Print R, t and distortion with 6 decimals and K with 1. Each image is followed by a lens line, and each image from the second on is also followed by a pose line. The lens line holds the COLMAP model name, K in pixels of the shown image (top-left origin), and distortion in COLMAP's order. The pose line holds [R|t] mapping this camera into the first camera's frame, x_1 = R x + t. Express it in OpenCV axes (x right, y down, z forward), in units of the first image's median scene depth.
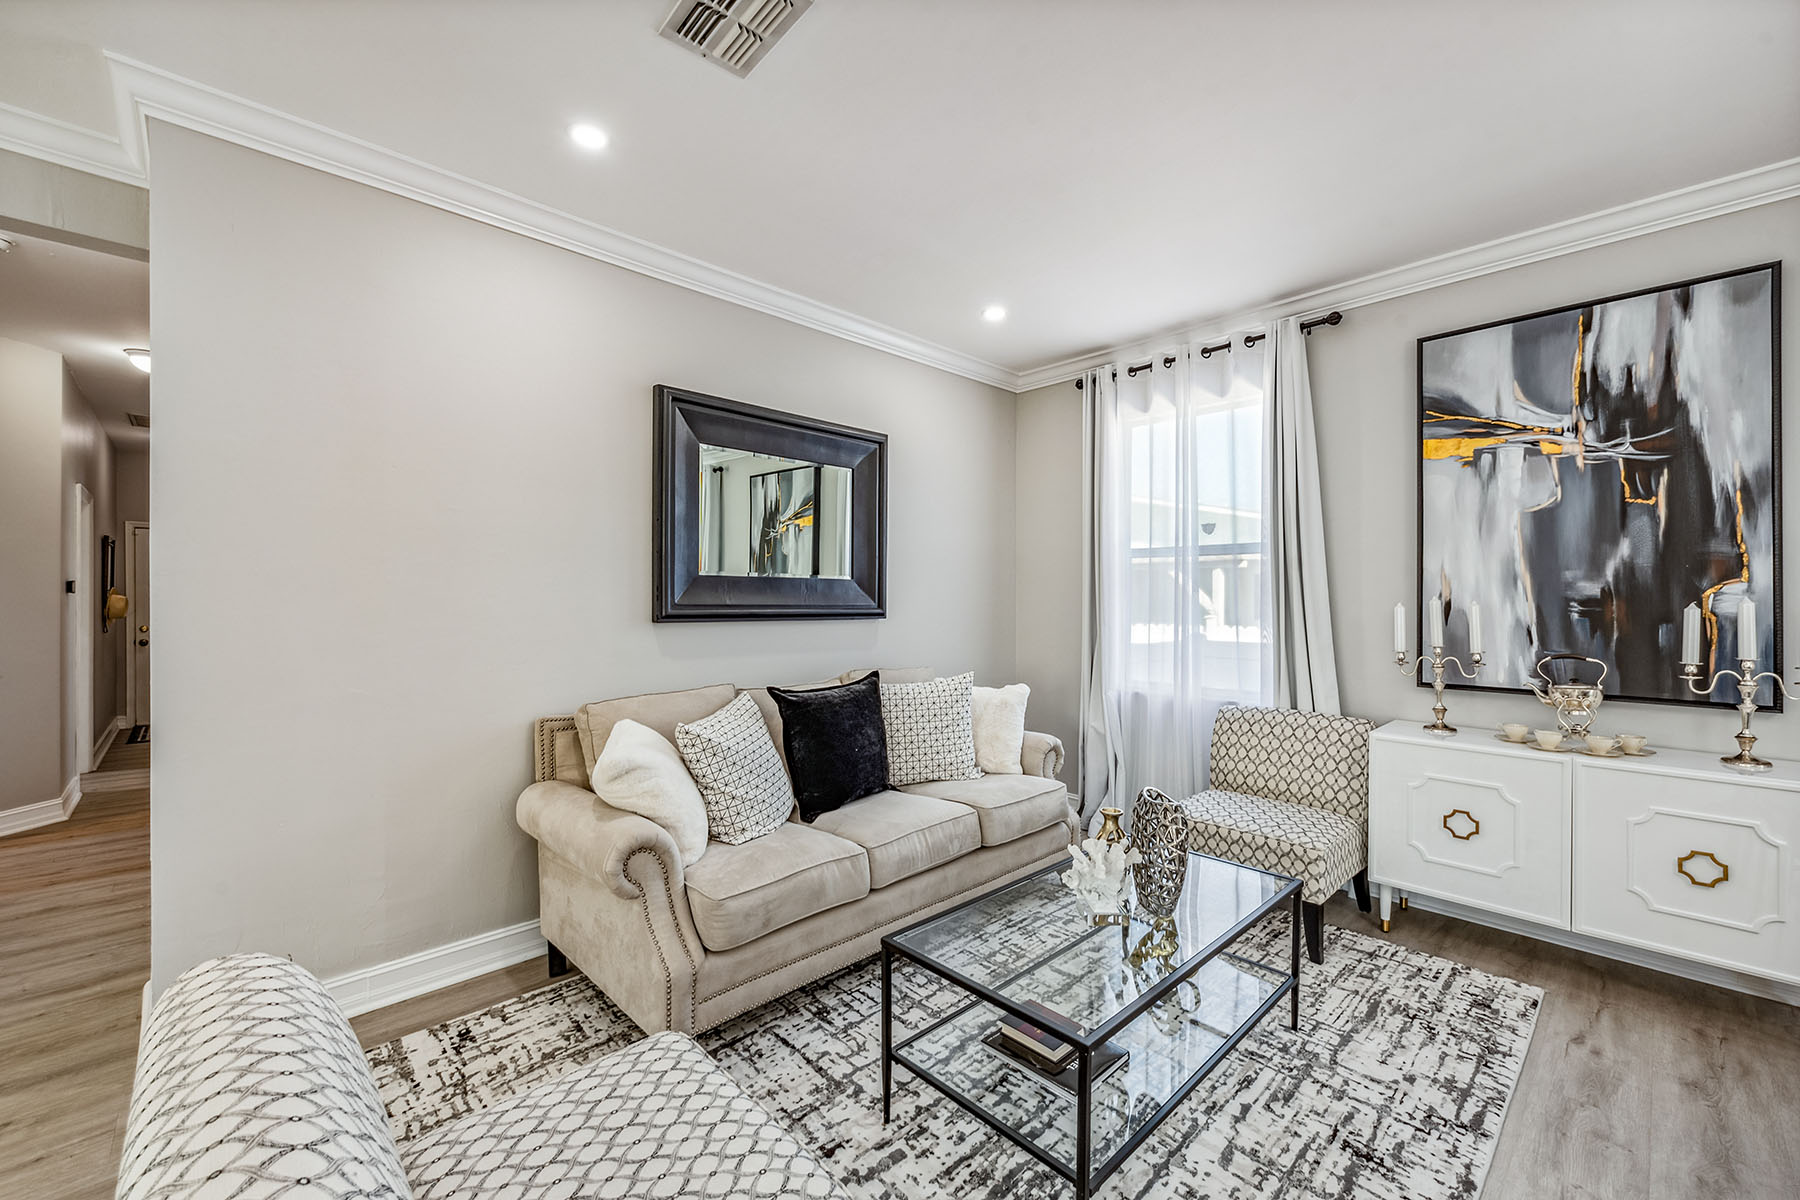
lens RADIAL K [[735.7, 0, 887.3], [0, 735.7, 594.8], [0, 0, 1]] dist [0.005084, -0.002939]
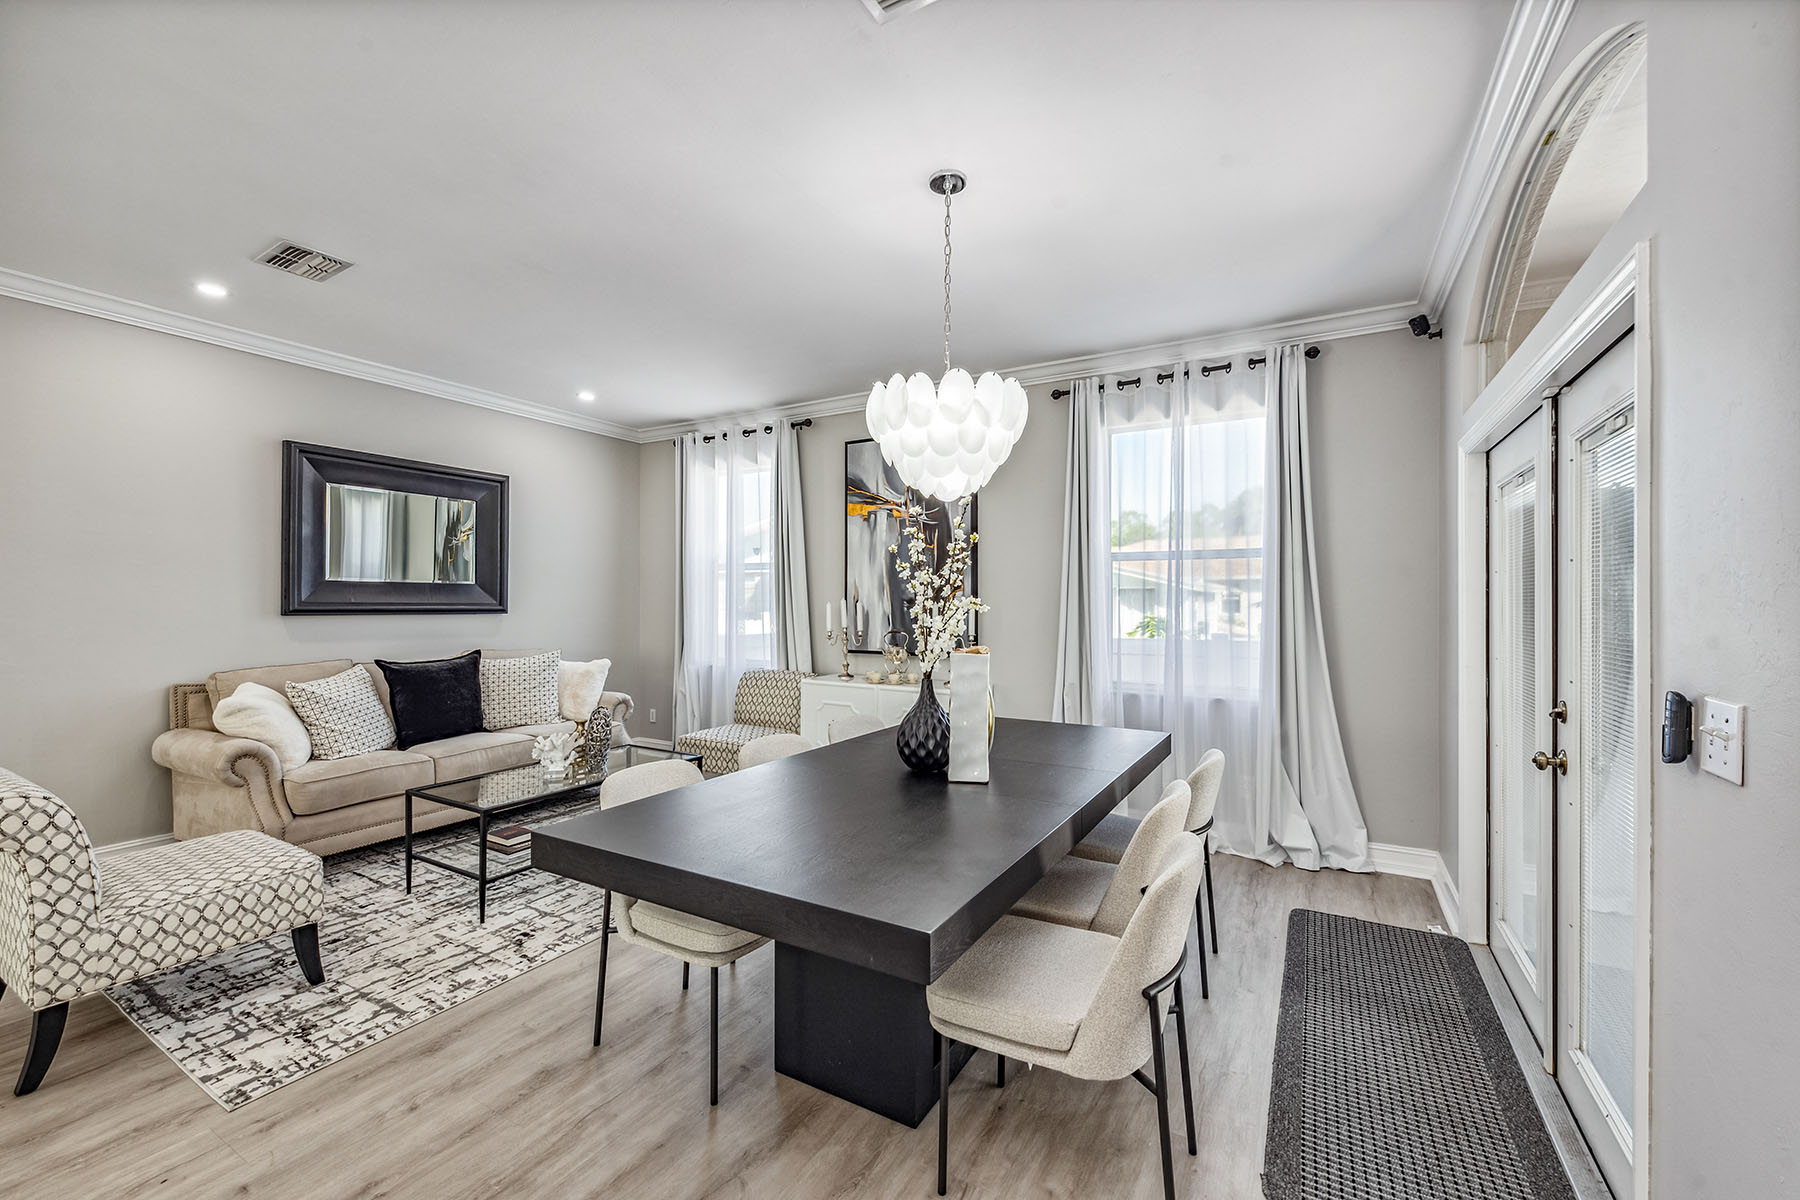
lens RADIAL K [[735.7, 0, 902.9], [0, 735.7, 597.3], [0, 0, 1]] dist [0.005084, -0.002939]
pose [[0.953708, 0.003977, 0.300709, 0.377286], [-0.004126, 0.999991, -0.000139, 0.000256], [-0.300707, -0.001108, 0.953716, -0.659677]]
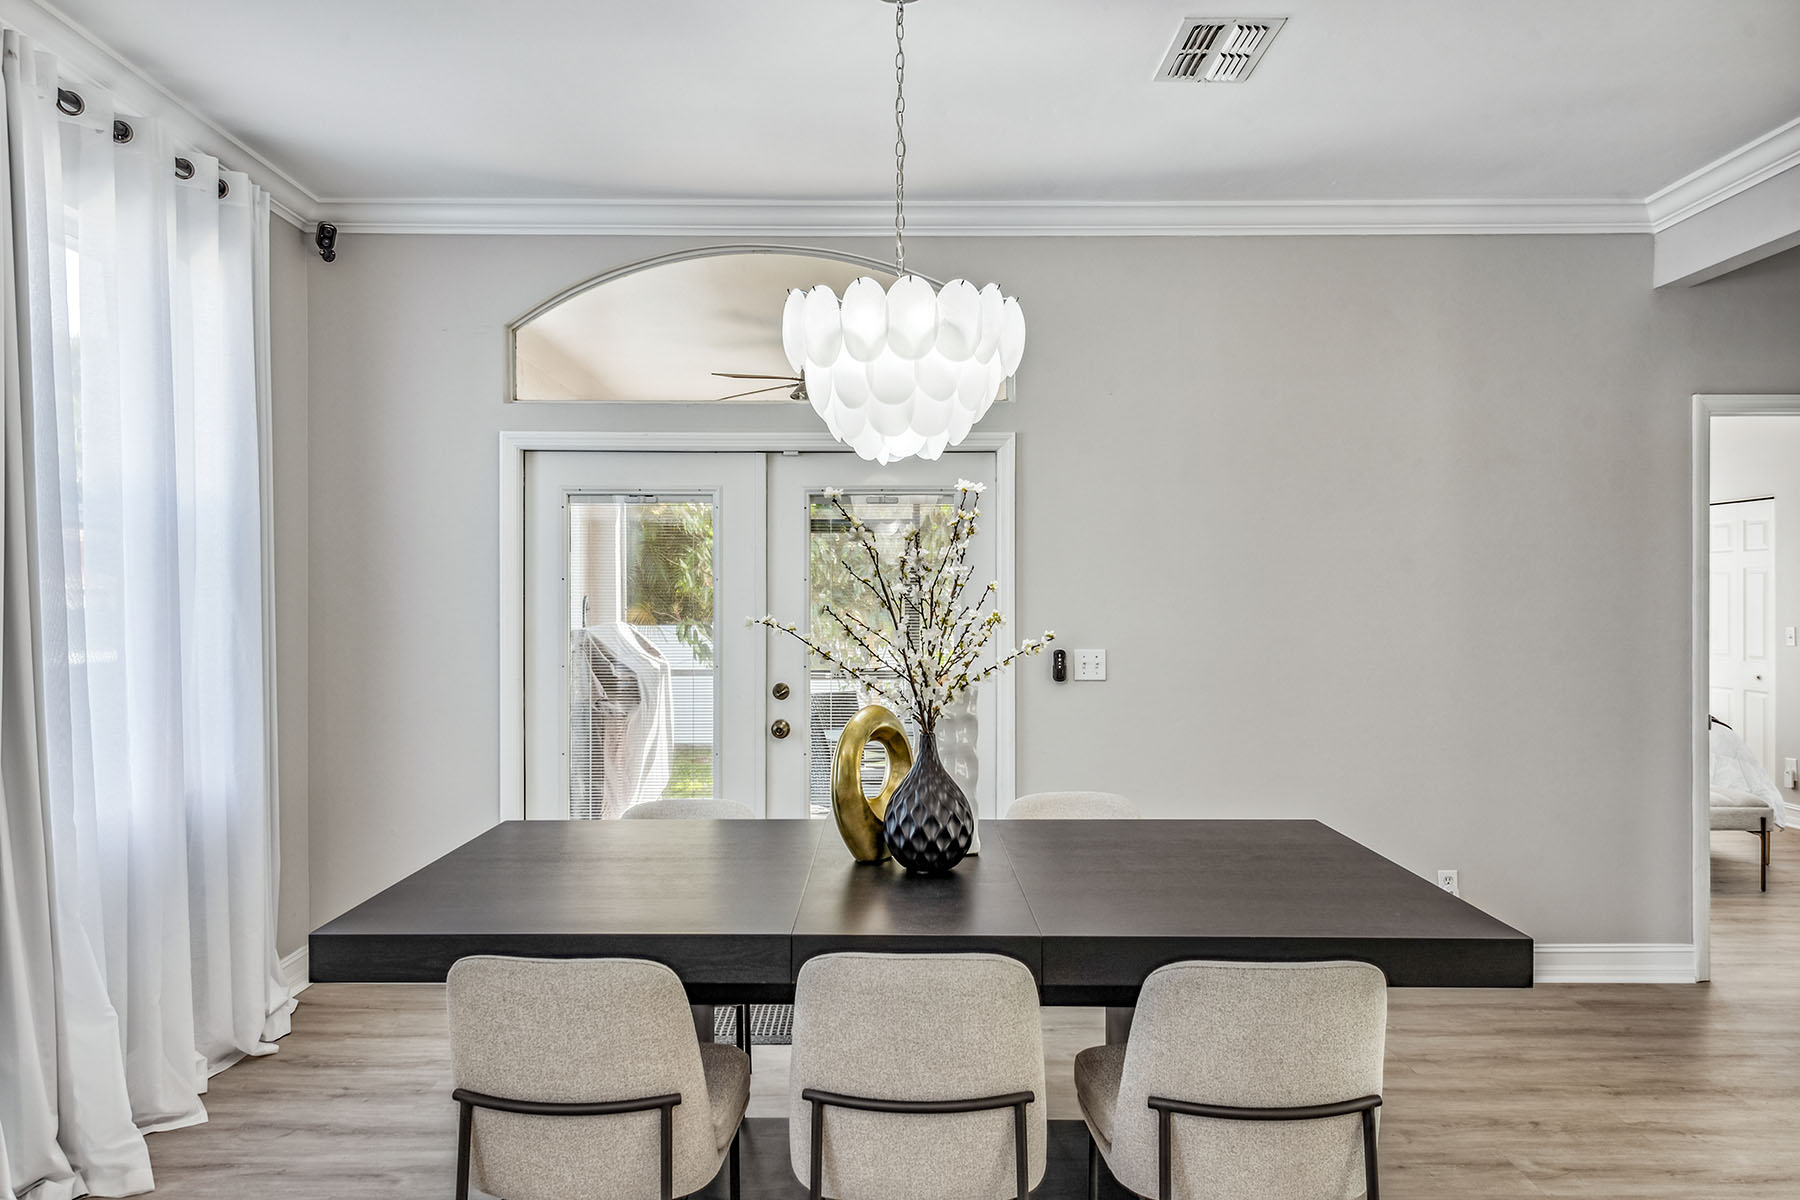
lens RADIAL K [[1213.0, 0, 892.2], [0, 1213.0, 609.2], [0, 0, 1]] dist [0.029054, 0.002679]
pose [[-0.717898, -0.009446, 0.696084, 0.025059], [-0.002629, 0.999938, 0.010857, -0.014508], [-0.696144, 0.005965, -0.717878, 0.834836]]
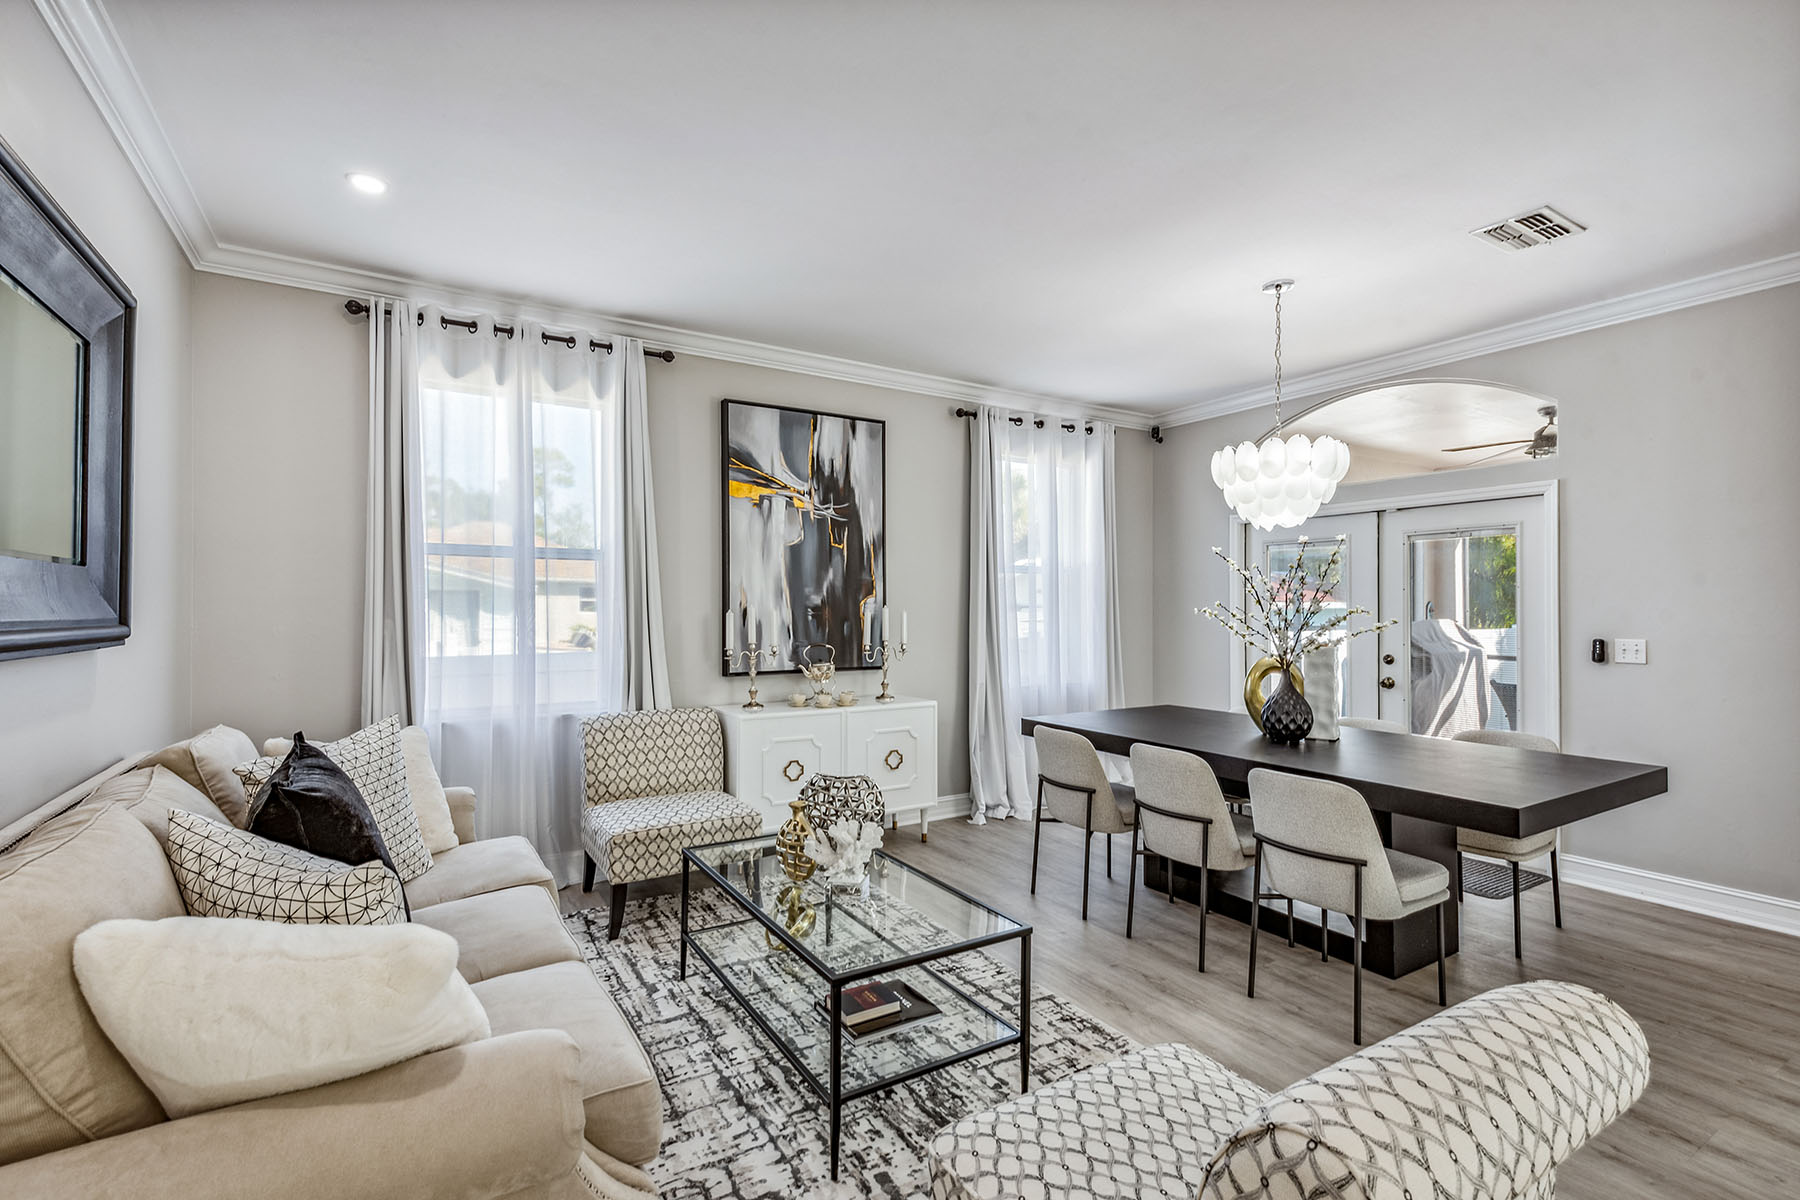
lens RADIAL K [[816.7, 0, 932.0], [0, 816.7, 597.0], [0, 0, 1]] dist [0.023690, -0.000776]
pose [[0.173952, 0.010914, 0.984694, -0.631846], [-0.004704, 0.999936, -0.010252, 0.001838], [-0.984743, -0.002849, 0.173992, 0.446303]]
